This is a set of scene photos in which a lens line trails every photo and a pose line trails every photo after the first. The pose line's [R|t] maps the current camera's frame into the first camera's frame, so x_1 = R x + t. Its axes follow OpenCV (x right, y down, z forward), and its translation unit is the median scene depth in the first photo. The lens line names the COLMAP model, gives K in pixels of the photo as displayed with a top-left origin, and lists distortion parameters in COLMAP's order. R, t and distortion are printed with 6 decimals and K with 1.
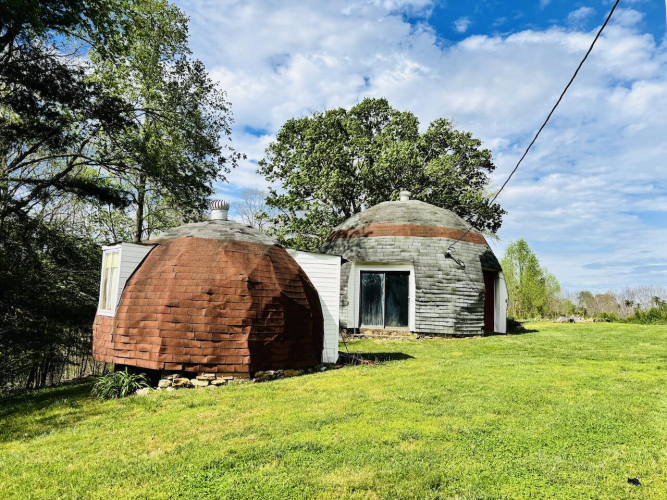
lens RADIAL K [[502.7, 0, 333.4], [0, 502.7, 248.3], [0, 0, 1]] dist [0.011247, -0.027288]
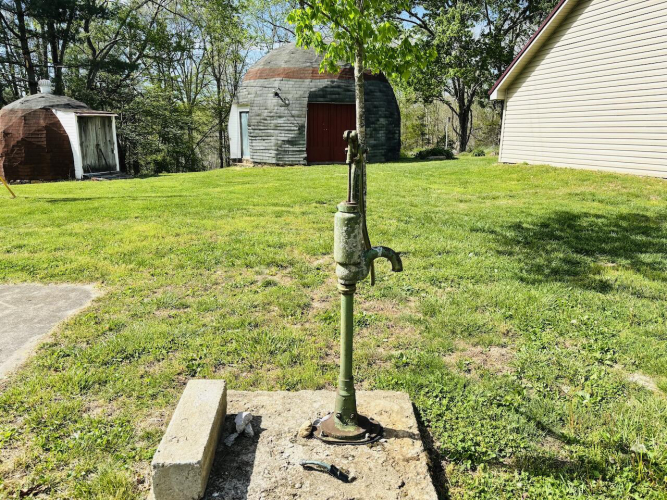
lens RADIAL K [[502.7, 0, 332.8], [0, 502.7, 252.0], [0, 0, 1]] dist [0.011247, -0.027288]
pose [[0.788086, 0.116710, -0.604400, 1.100375], [0.093157, 0.947940, 0.304517, 0.017391], [0.608475, -0.296290, 0.736186, 0.132738]]
